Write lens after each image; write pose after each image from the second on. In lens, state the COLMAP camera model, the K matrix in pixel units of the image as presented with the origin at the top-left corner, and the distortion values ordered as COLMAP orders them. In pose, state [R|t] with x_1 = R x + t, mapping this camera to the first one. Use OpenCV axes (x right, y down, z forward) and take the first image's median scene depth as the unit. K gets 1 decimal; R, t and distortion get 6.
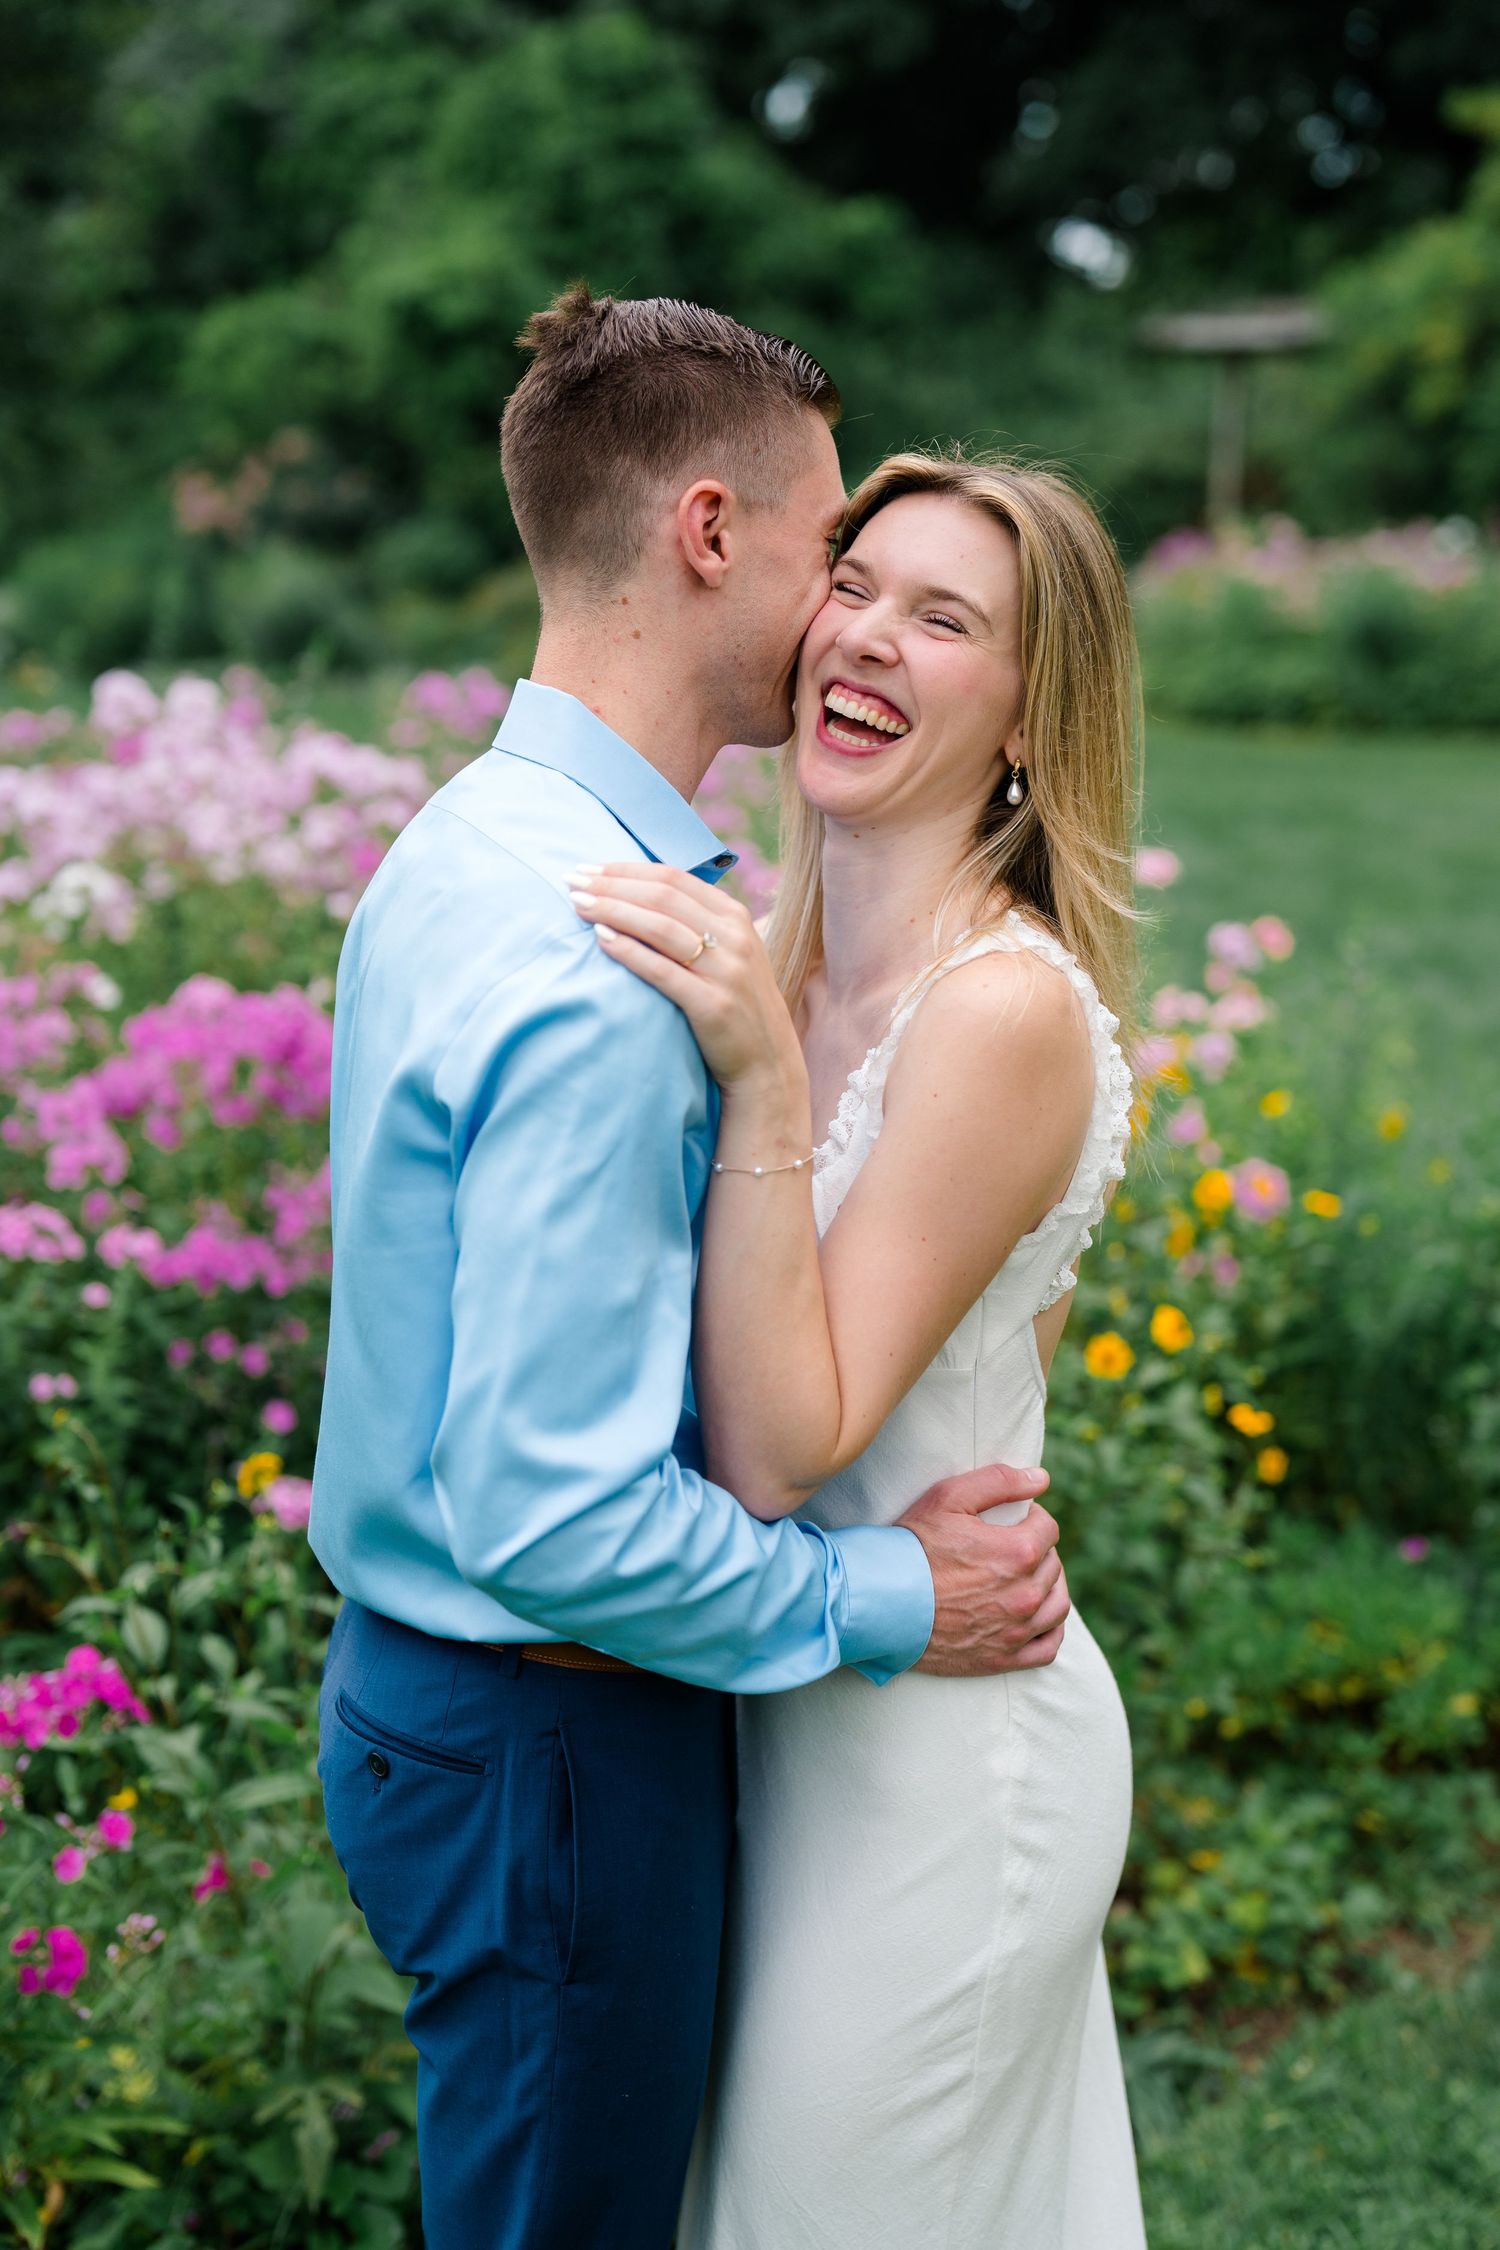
lens RADIAL K [[3047.5, 0, 750.0], [0, 3047.5, 1125.0], [0, 0, 1]] dist [-0.109820, 0.423781]
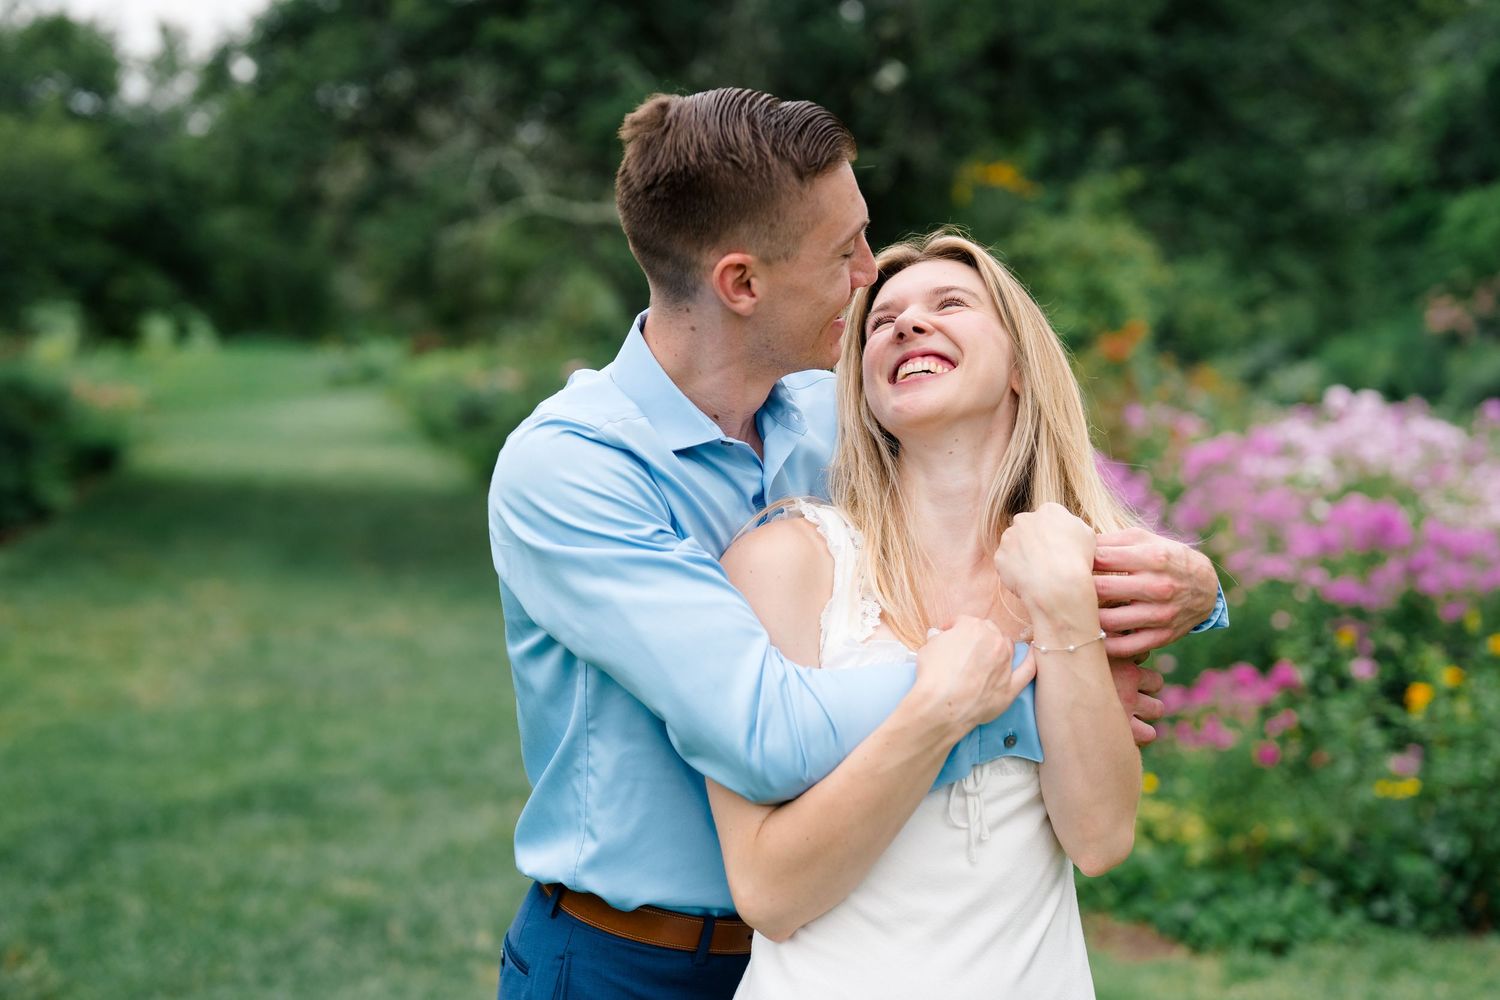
lens RADIAL K [[2067.7, 0, 750.0], [0, 2067.7, 500.0], [0, 0, 1]] dist [-0.188895, 1.362240]
pose [[0.873208, 0.071177, -0.482122, 0.035882], [-0.122619, 0.989540, -0.075997, 0.024452], [0.471670, 0.125479, 0.872801, -0.133088]]
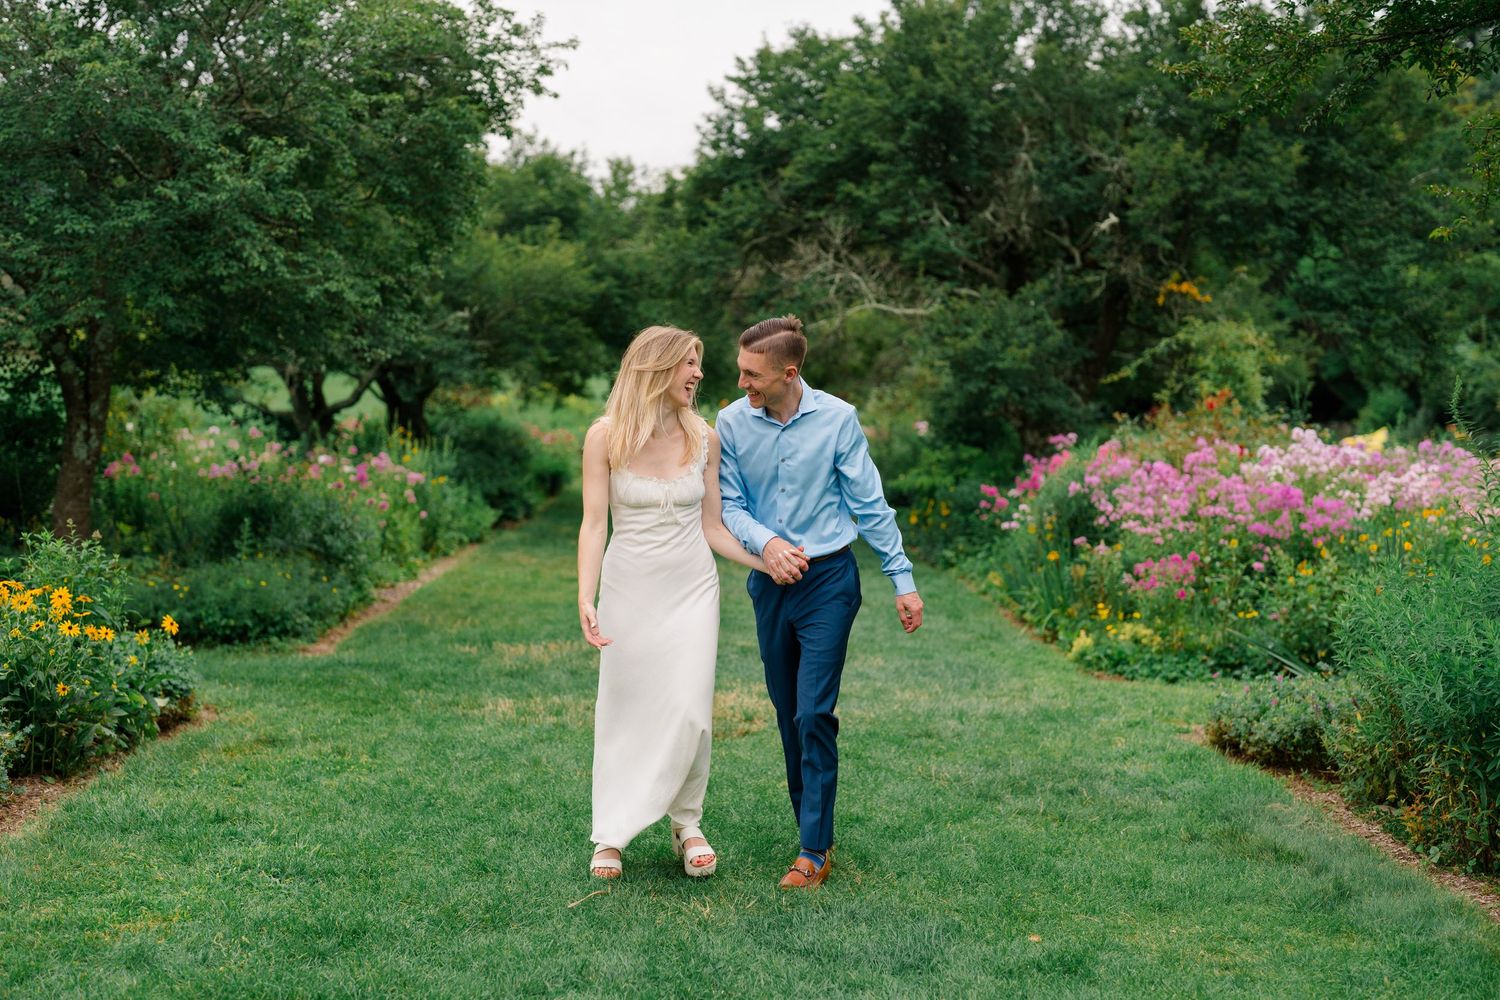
lens RADIAL K [[2146.1, 0, 750.0], [0, 2146.1, 500.0], [0, 0, 1]] dist [-0.165603, 0.895718]
pose [[0.766953, 0.075323, -0.637267, 0.220796], [-0.165686, 0.982658, -0.083257, 0.065698], [0.619944, 0.169440, 0.766133, -0.352802]]
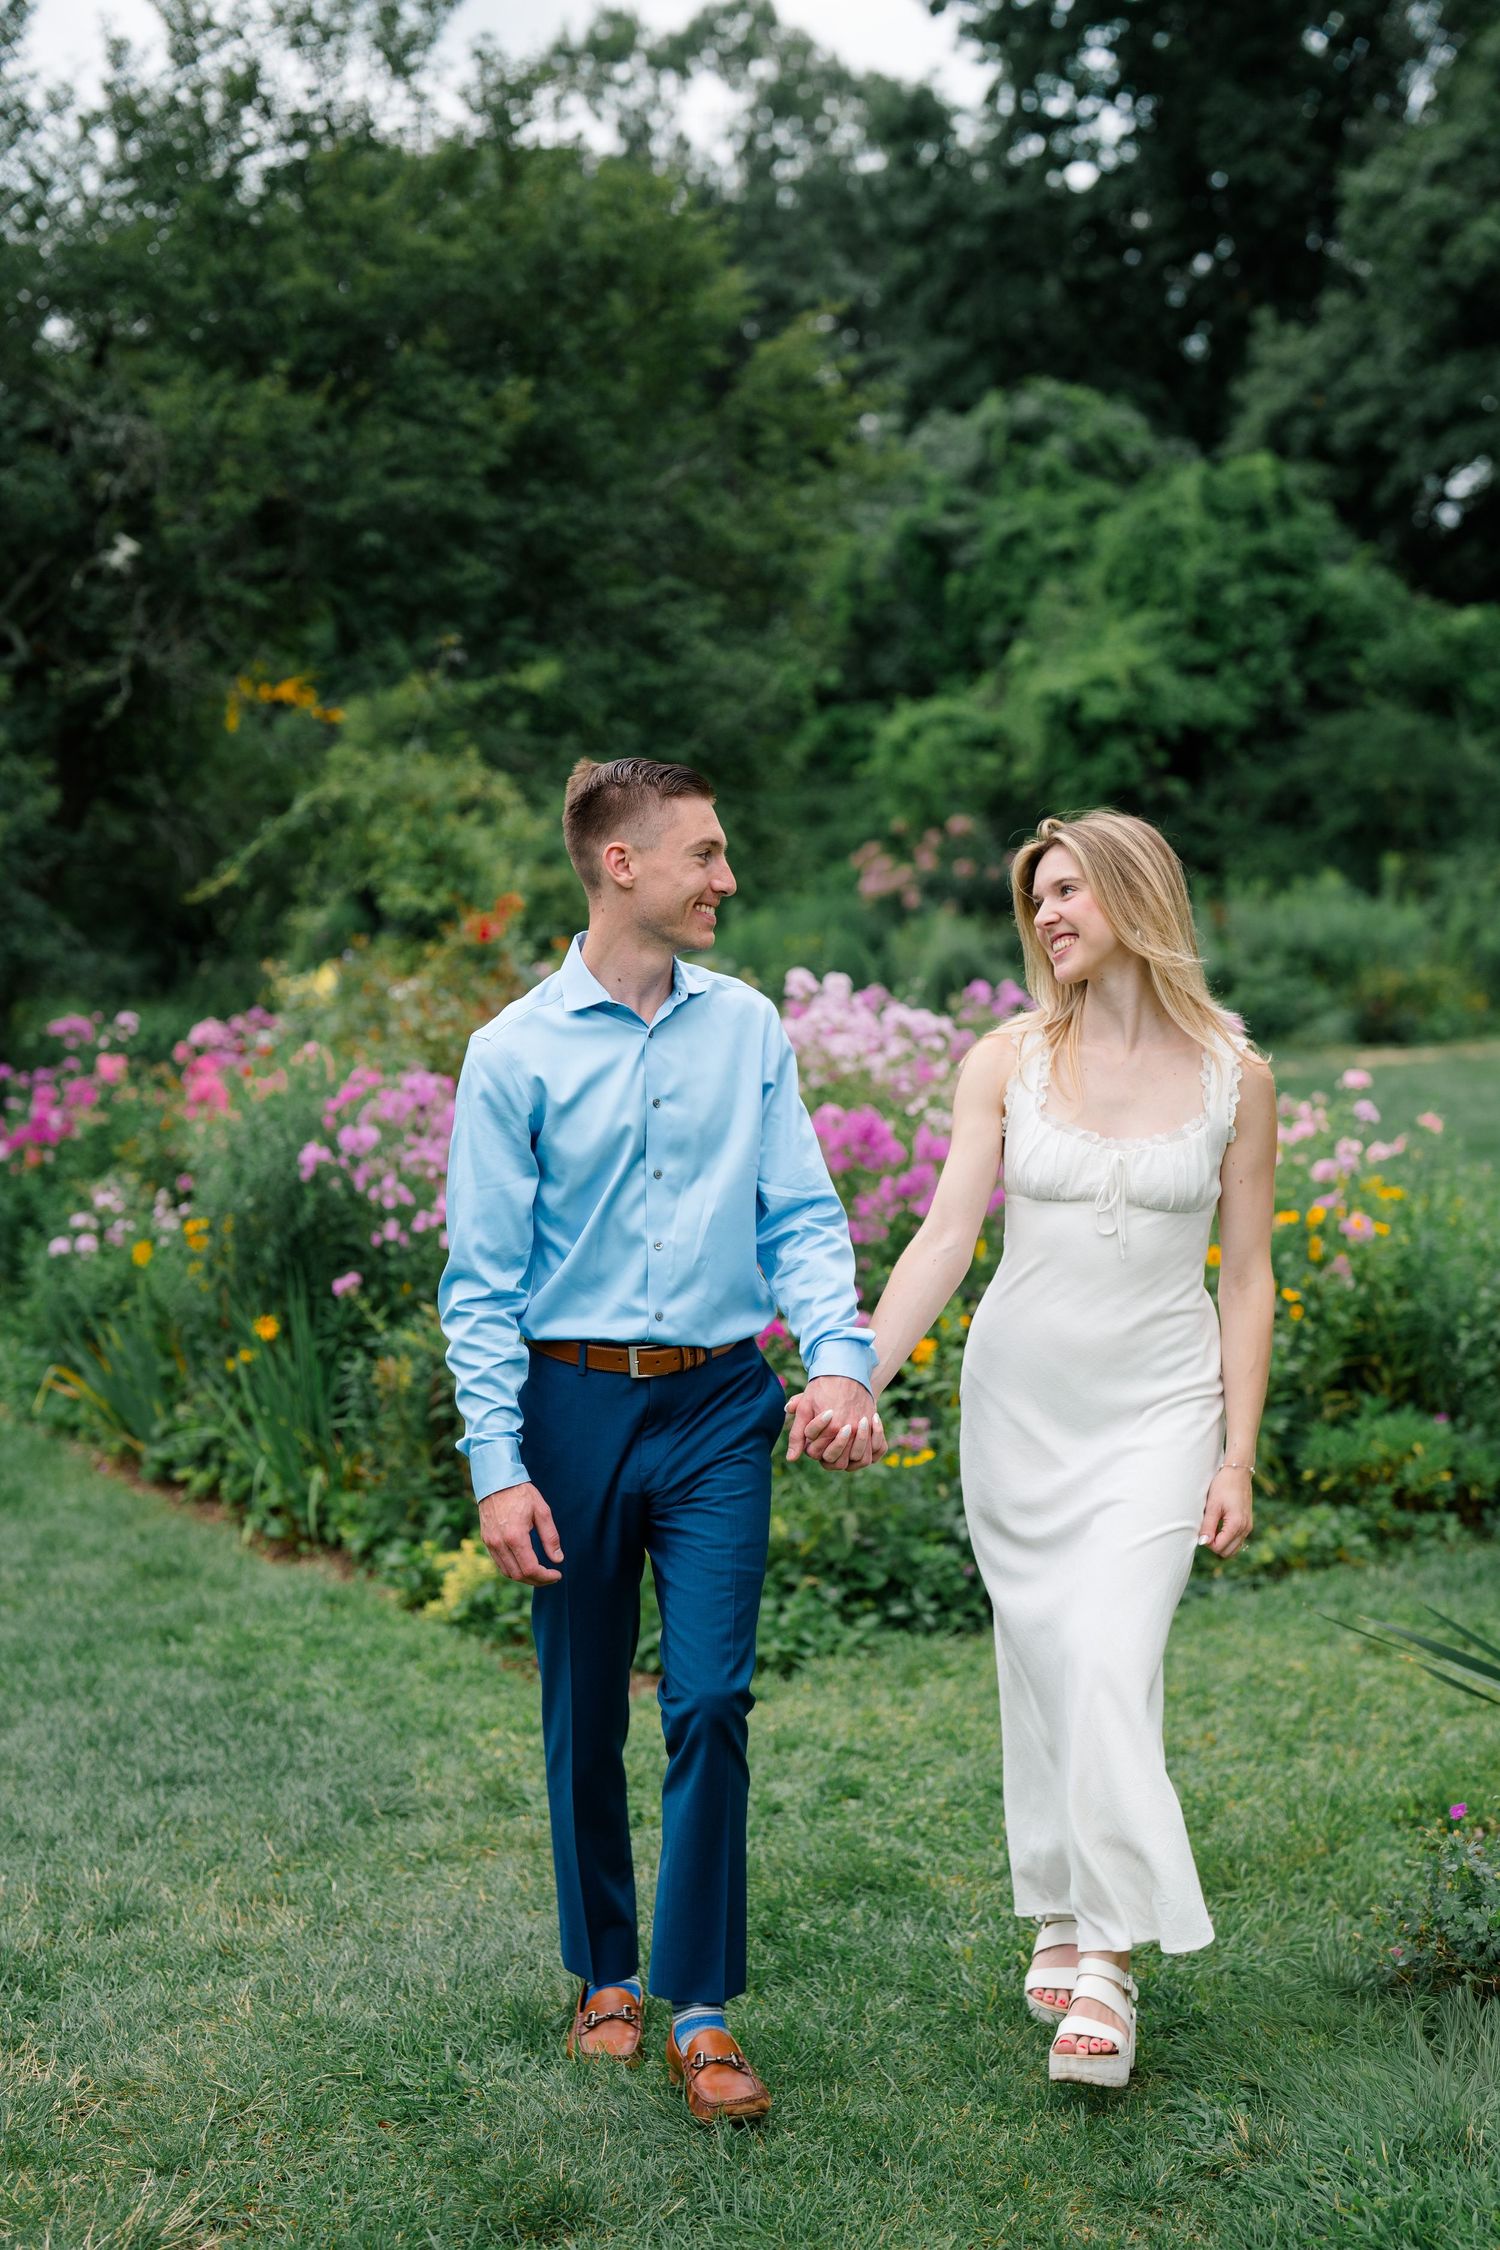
lens RADIAL K [[3191.3, 0, 743.5], [0, 3191.3, 1201.7], [0, 0, 1]] dist [-0.165023, 0.942617]
pose [[0.975079, 0.015669, -0.221305, 0.038345], [-0.037311, 0.994877, -0.093955, 0.034850], [0.218699, 0.099871, 0.970668, -0.176733]]
